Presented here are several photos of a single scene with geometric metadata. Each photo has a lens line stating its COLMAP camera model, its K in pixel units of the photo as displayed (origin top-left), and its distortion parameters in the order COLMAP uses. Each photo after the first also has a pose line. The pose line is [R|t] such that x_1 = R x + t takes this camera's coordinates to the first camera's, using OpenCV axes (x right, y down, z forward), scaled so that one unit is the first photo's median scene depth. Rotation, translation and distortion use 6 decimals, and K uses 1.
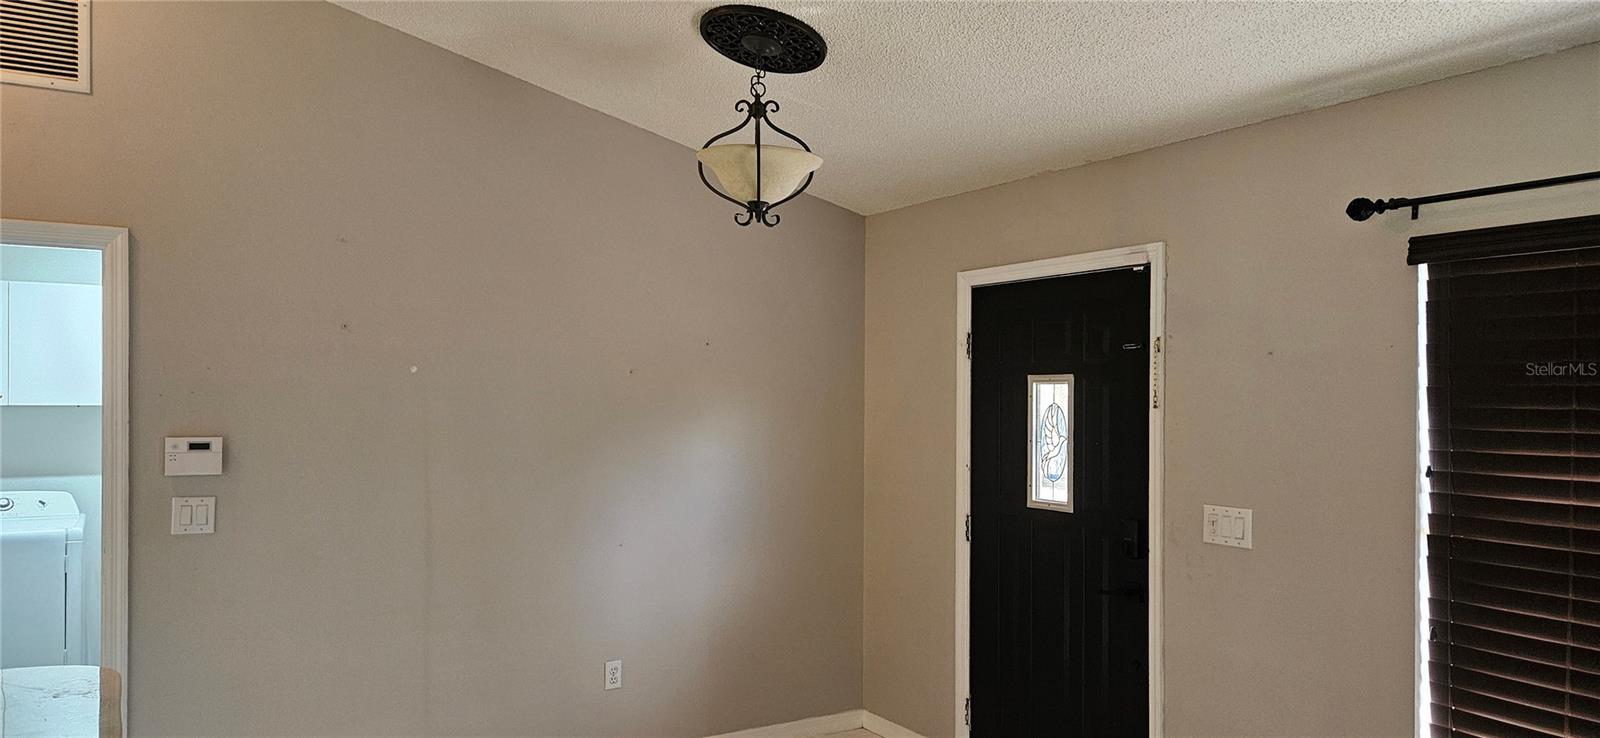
lens RADIAL K [[1067.2, 0, 783.2], [0, 1067.2, 394.1], [0, 0, 1]] dist [0.061848, -0.056300]
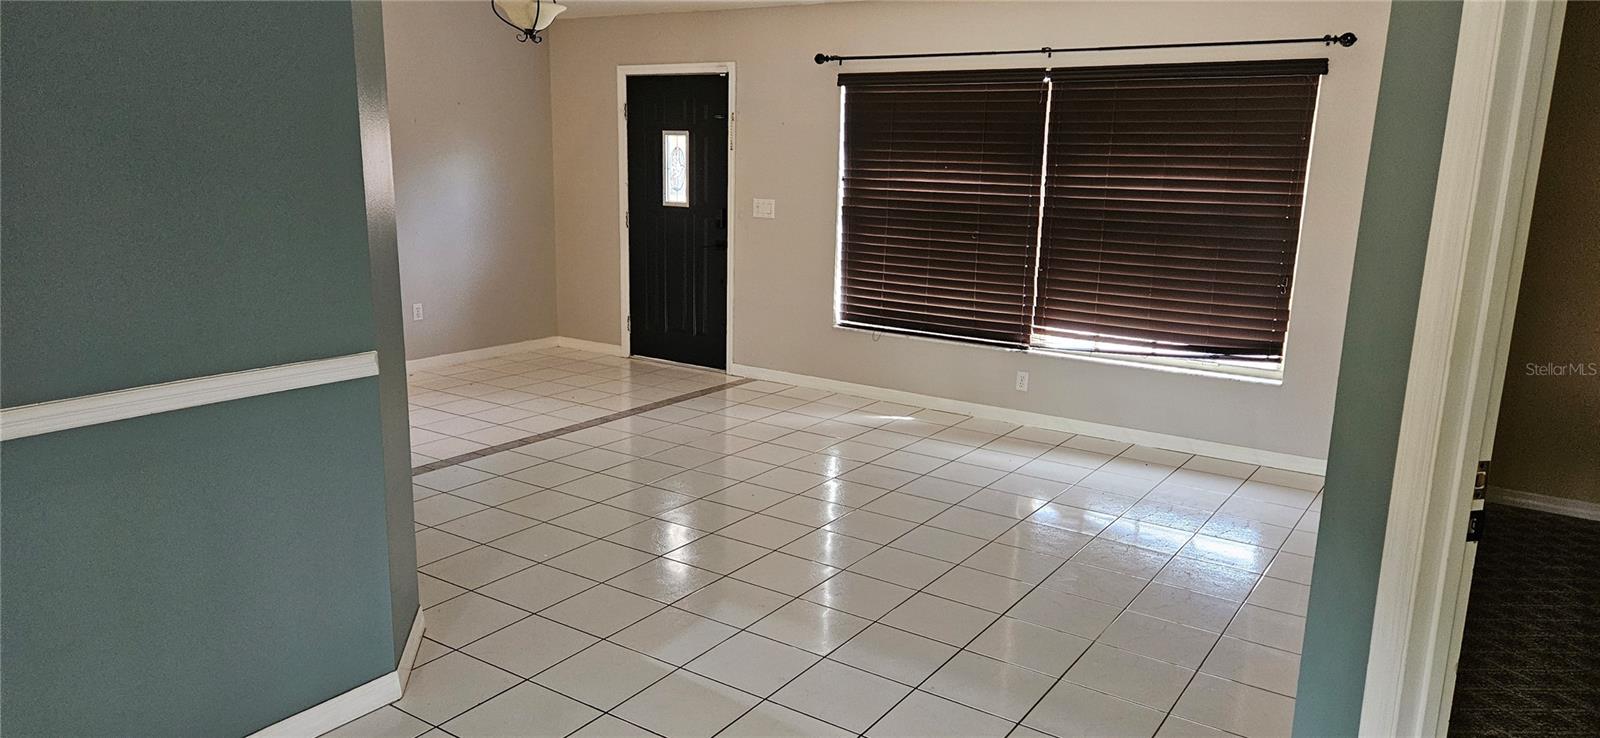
lens RADIAL K [[1049.7, 0, 810.6], [0, 1049.7, 371.8], [0, 0, 1]] dist [0.061326, -0.057789]
pose [[0.906703, -0.068746, 0.416130, -0.350585], [-0.019962, 0.978527, 0.205149, 0.011903], [-0.421298, -0.194316, 0.885861, -0.844838]]
